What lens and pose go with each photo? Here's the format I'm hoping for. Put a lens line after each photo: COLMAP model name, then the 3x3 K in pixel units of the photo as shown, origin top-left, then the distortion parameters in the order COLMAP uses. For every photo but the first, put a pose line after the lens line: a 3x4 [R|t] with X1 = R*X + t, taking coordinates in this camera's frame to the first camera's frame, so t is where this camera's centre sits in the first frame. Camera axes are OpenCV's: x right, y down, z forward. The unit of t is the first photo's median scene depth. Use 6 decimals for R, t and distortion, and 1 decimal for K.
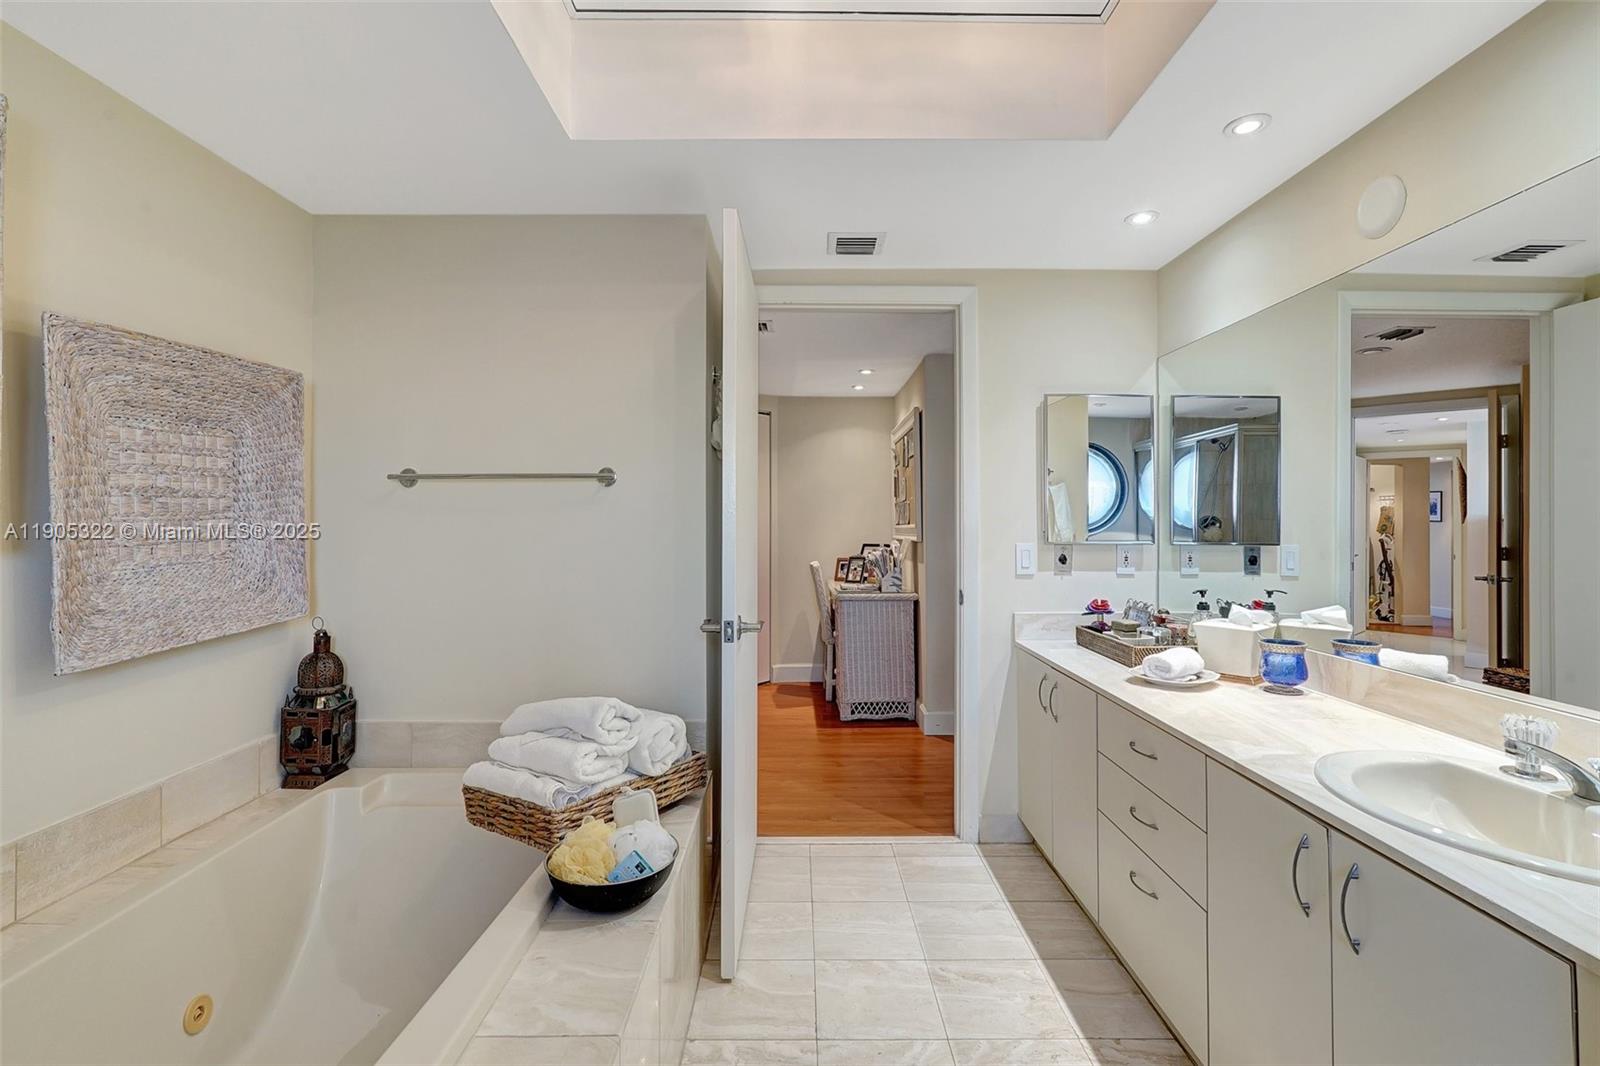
lens RADIAL K [[714.4, 0, 799.2], [0, 714.4, 512.2], [0, 0, 1]] dist [-0.017499, 0.007717]
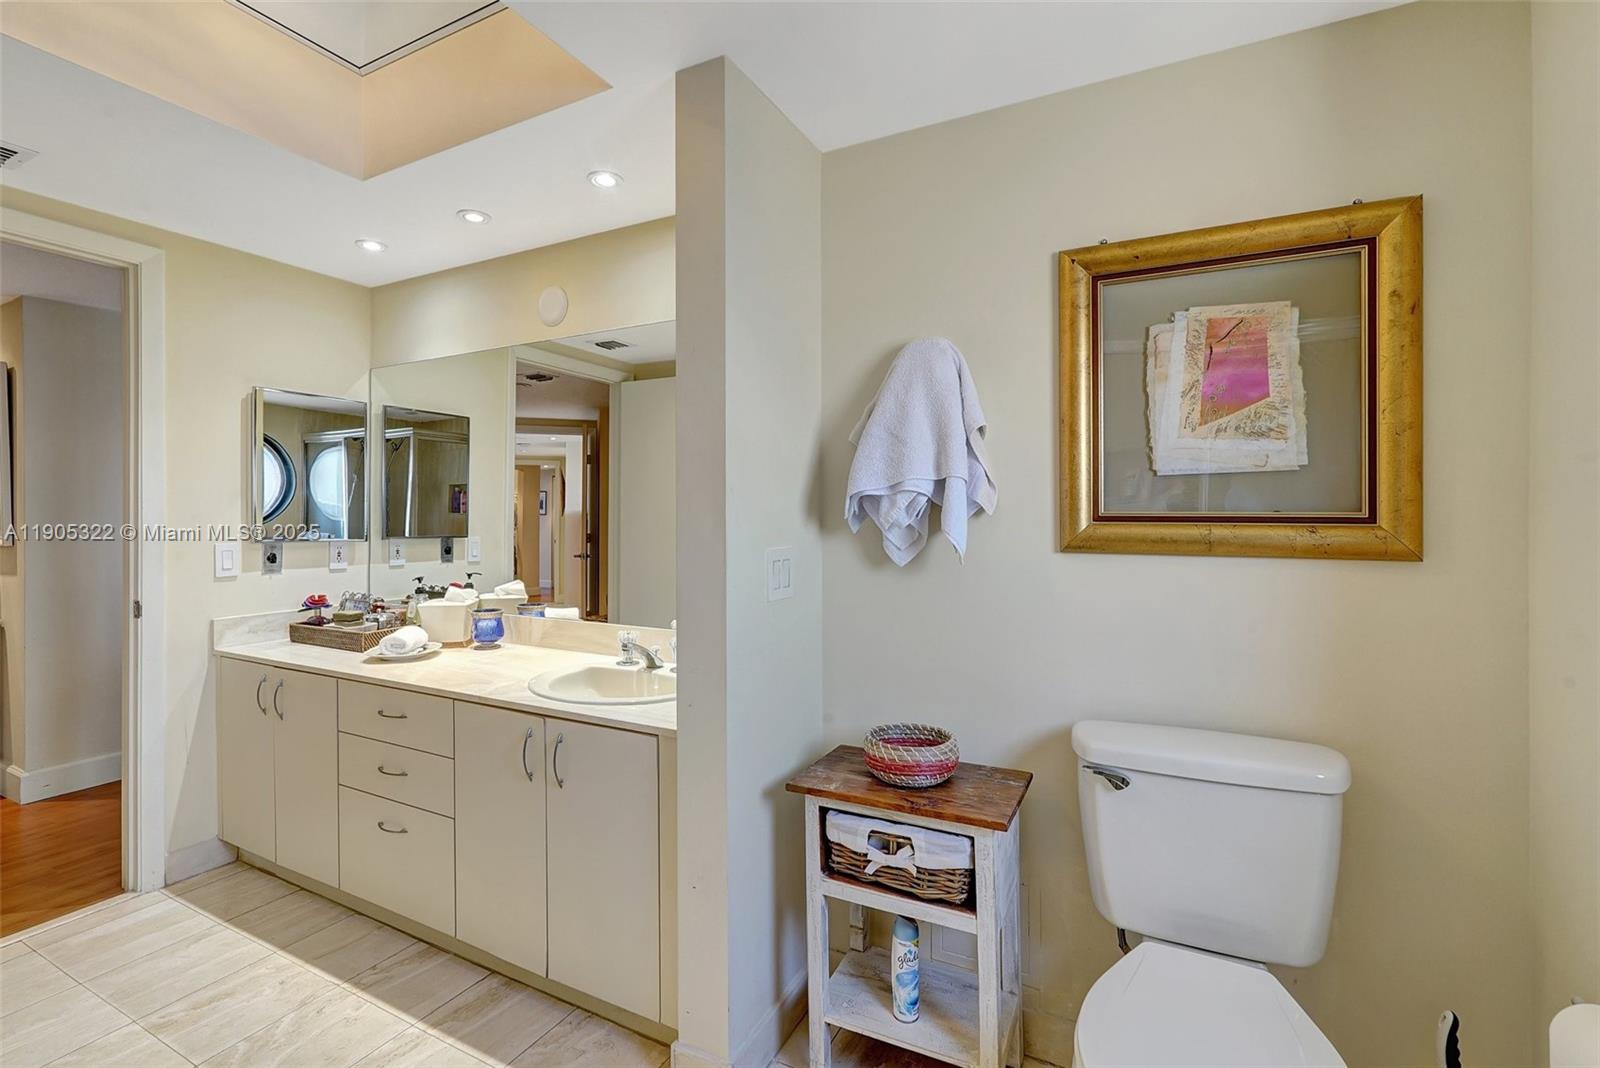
lens RADIAL K [[714.4, 0, 799.2], [0, 714.4, 513.2], [0, 0, 1]] dist [-0.017499, 0.007717]
pose [[0.464395, -0.000048, 0.885628, -0.214013], [-0.011751, 0.999912, 0.006216, -0.013727], [-0.885550, -0.013293, 0.464354, -0.125808]]
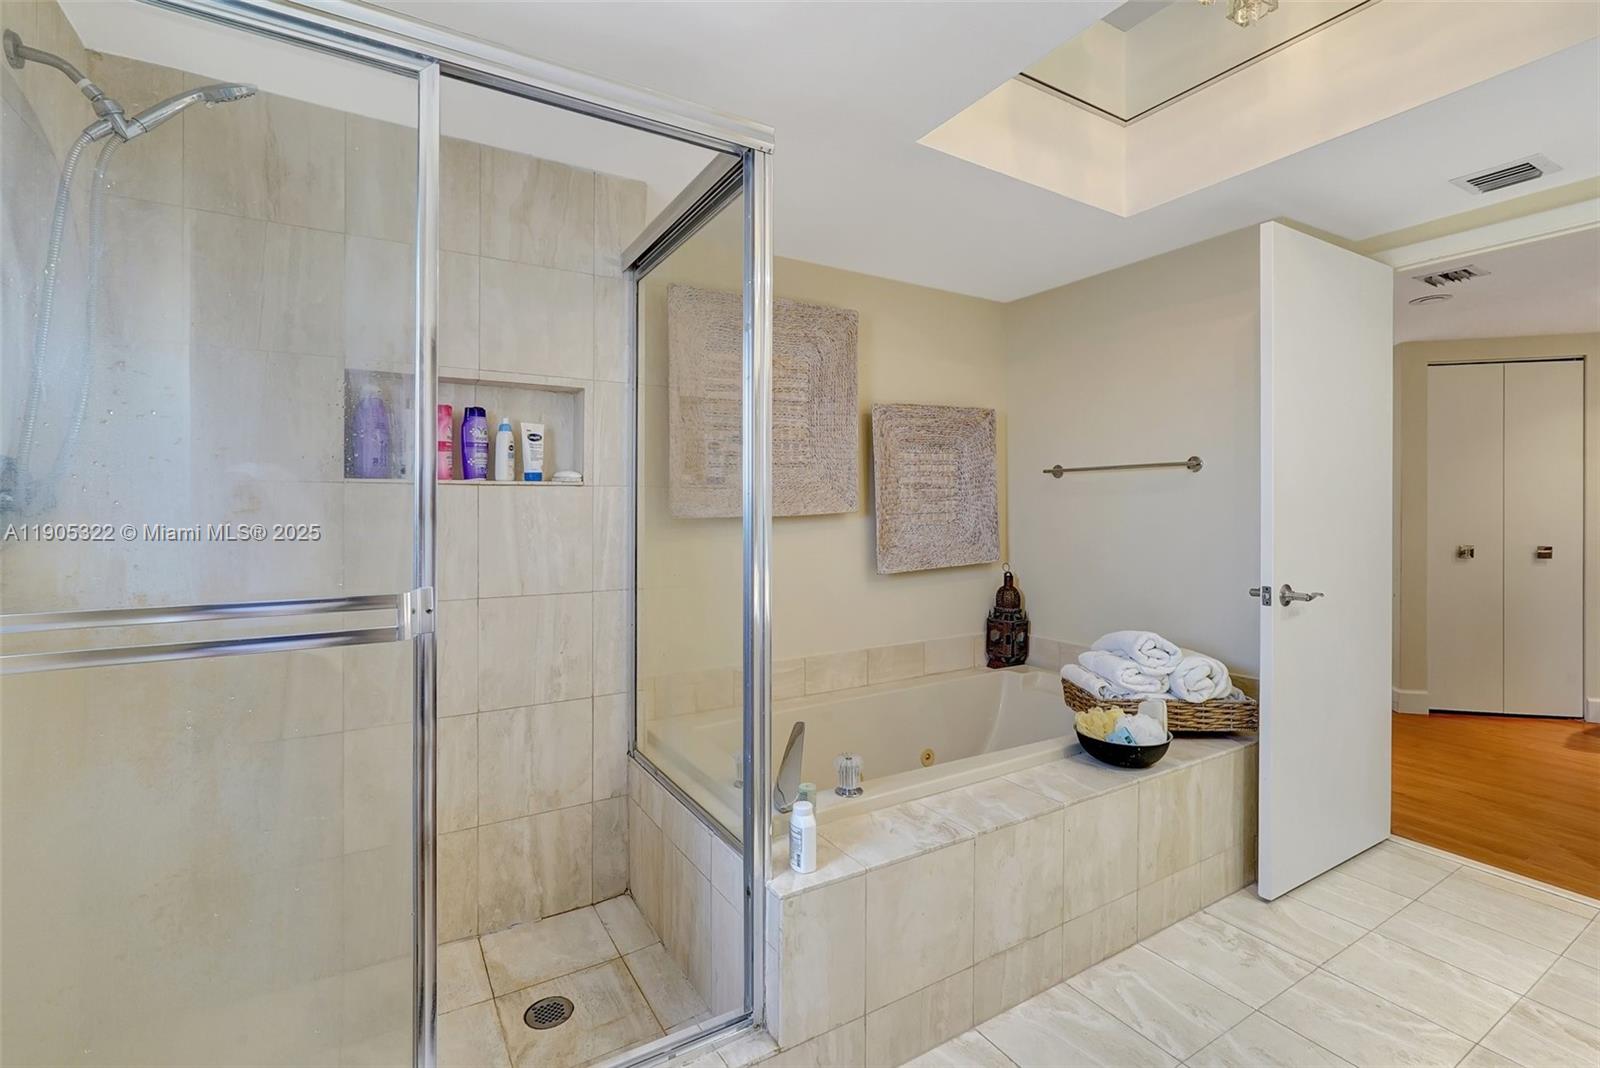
lens RADIAL K [[717.7, 0, 800.0], [0, 717.7, 513.8], [0, 0, 1]] dist [-0.013195, 0.008329]
pose [[0.517376, 0.009367, -0.855707, 0.462884], [0.010086, 0.999804, 0.017043, 0.008084], [0.855699, -0.017448, 0.517180, -0.214743]]
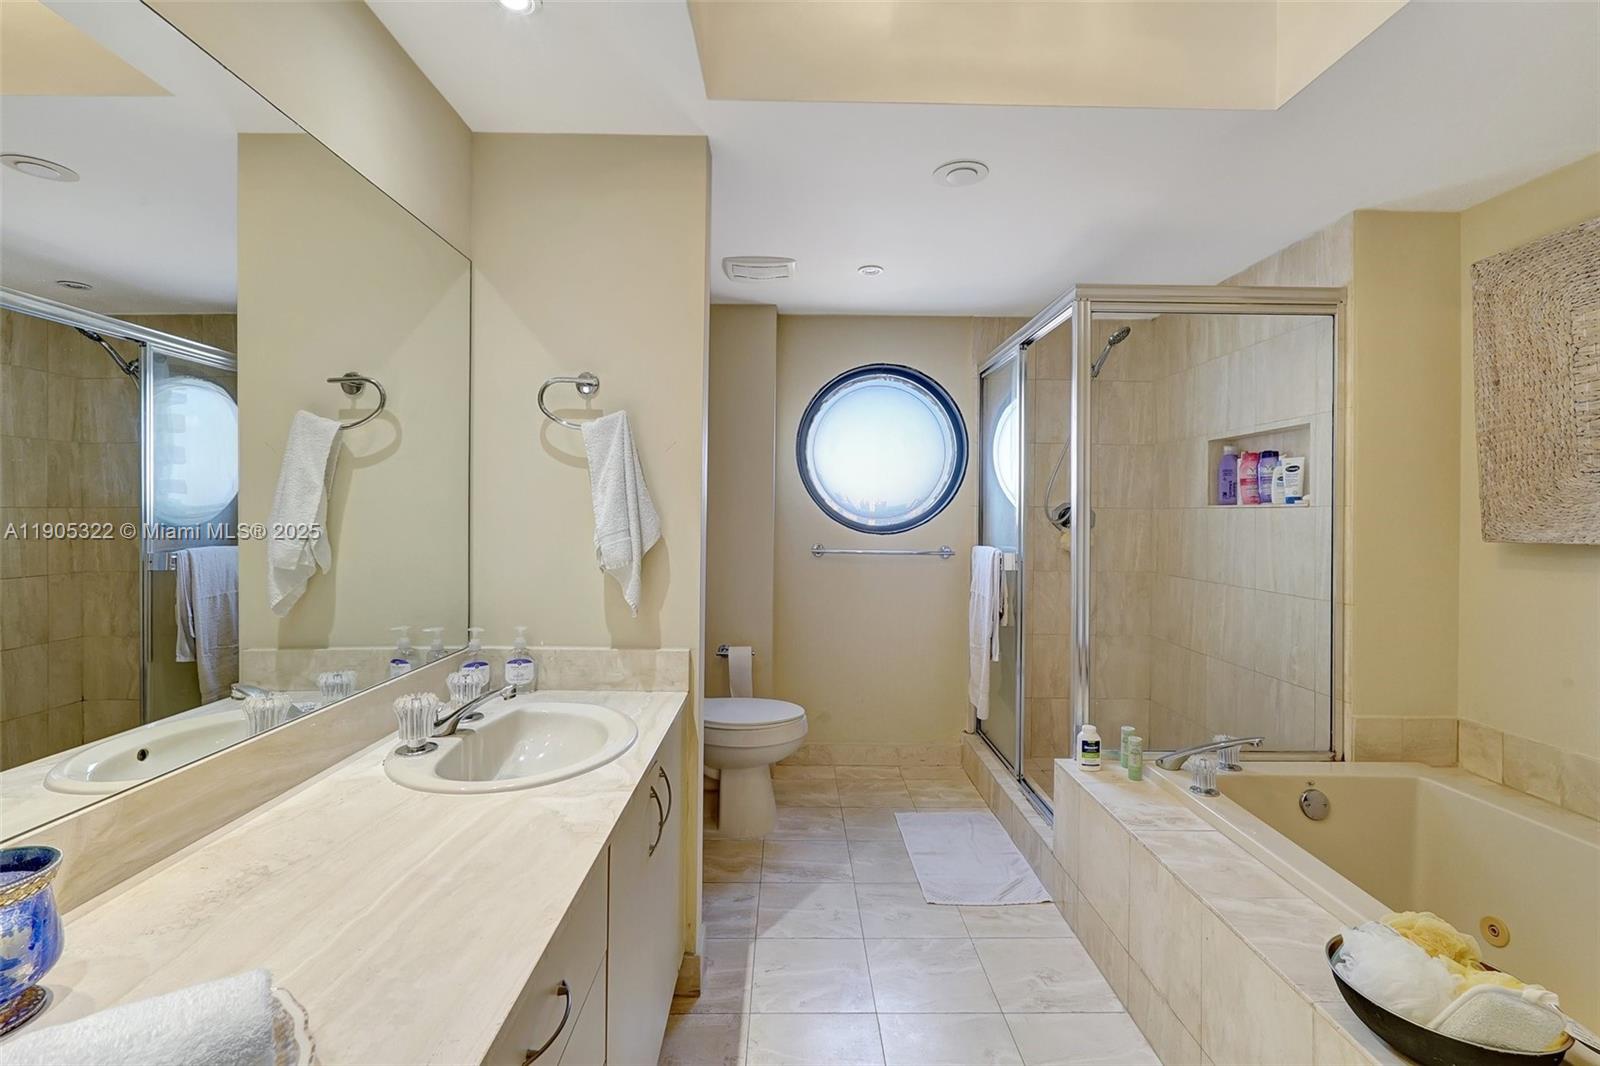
lens RADIAL K [[717.7, 0, 800.0], [0, 717.7, 512.8], [0, 0, 1]] dist [-0.013195, 0.008329]
pose [[-0.999879, -0.005908, -0.014418, 0.288997], [-0.005727, 0.999905, -0.012572, 0.012775], [0.014491, -0.012487, -0.999817, 1.259339]]
